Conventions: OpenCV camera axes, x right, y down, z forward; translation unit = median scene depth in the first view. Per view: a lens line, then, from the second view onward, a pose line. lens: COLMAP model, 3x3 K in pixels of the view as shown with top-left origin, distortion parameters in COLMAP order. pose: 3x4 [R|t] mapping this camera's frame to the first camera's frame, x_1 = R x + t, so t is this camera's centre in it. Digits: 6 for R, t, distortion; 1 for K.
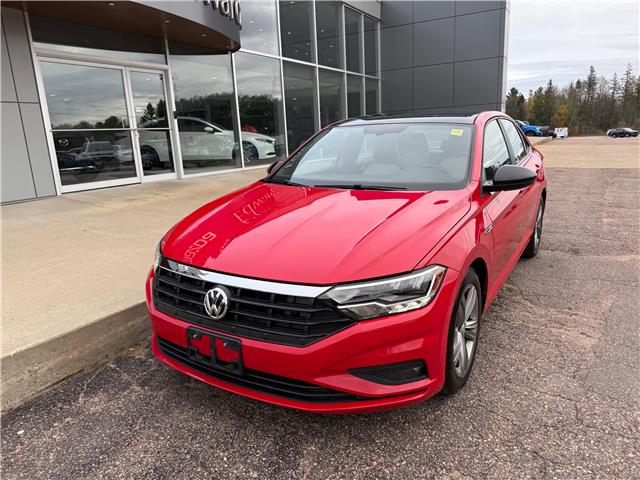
lens RADIAL K [[454.2, 0, 328.6], [0, 454.2, 239.1], [0, 0, 1]] dist [0.026429, -0.038250]
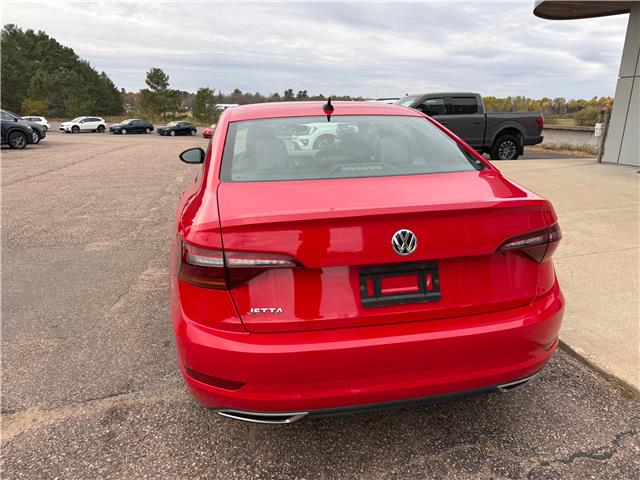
lens RADIAL K [[454.2, 0, 324.1], [0, 454.2, 244.1], [0, 0, 1]] dist [0.026429, -0.038250]
pose [[-0.743747, 0.226913, -0.628770, 0.635021], [-0.123451, 0.877817, 0.462815, -0.364340], [0.656963, 0.421840, -0.624861, 1.359598]]
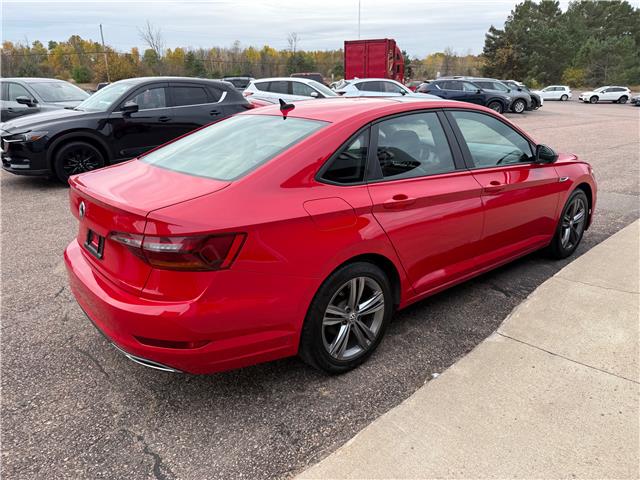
lens RADIAL K [[454.2, 0, 324.0], [0, 454.2, 242.1], [0, 0, 1]] dist [0.026429, -0.038250]
pose [[-0.943956, -0.059798, 0.324609, 0.003338], [0.123637, 0.847794, 0.515712, -0.410841], [-0.306040, 0.526943, -0.792887, 1.512234]]
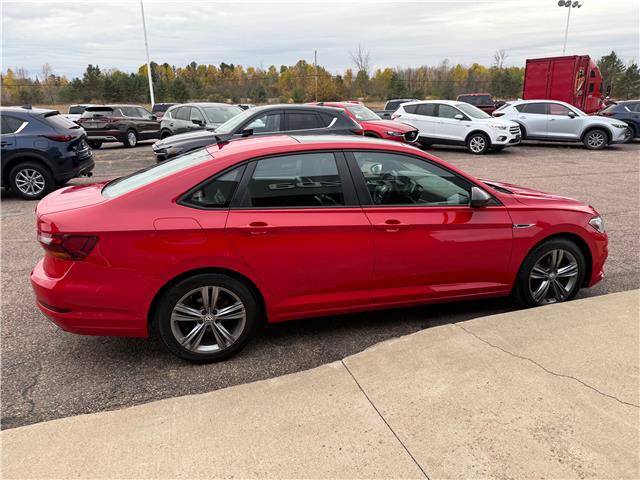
lens RADIAL K [[454.2, 0, 323.6], [0, 454.2, 243.4], [0, 0, 1]] dist [0.026429, -0.038250]
pose [[-0.724356, -0.154573, 0.671875, -0.380494], [0.201484, 0.884533, 0.420720, -0.389591], [-0.659328, 0.440123, -0.609573, 1.368916]]
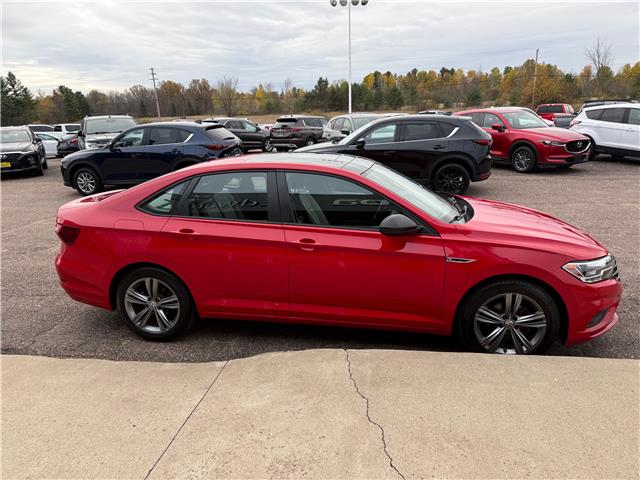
lens RADIAL K [[454.2, 0, 320.7], [0, 454.2, 243.6], [0, 0, 1]] dist [0.026429, -0.038250]
pose [[-0.343546, -0.205695, 0.916333, -0.634684], [0.267171, 0.913996, 0.305336, -0.318241], [-0.900331, 0.349715, -0.259044, 1.048051]]
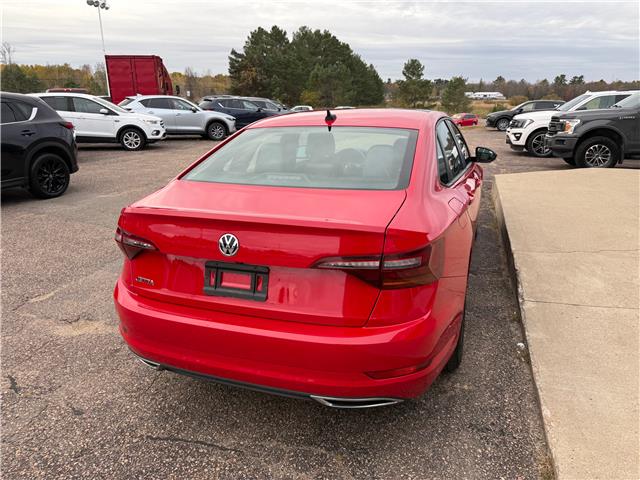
lens RADIAL K [[454.2, 0, 324.5], [0, 454.2, 238.6], [0, 0, 1]] dist [0.026429, -0.038250]
pose [[-0.979425, 0.097288, -0.176811, 0.381942], [-0.005956, 0.861812, 0.507193, -0.418041], [0.201722, 0.497810, -0.843500, 1.522927]]
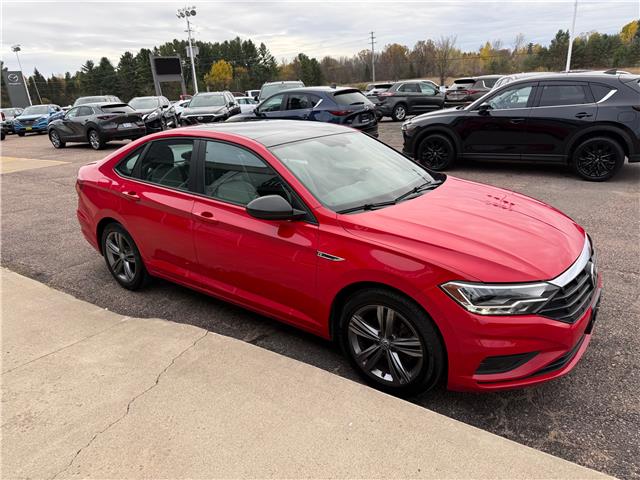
lens RADIAL K [[454.2, 0, 317.8], [0, 454.2, 242.6], [0, 0, 1]] dist [0.026429, -0.038250]
pose [[0.114131, -0.287769, 0.950875, -0.625285], [0.279576, 0.927751, 0.247214, -0.200287], [-0.953316, 0.237627, 0.186339, 0.625195]]
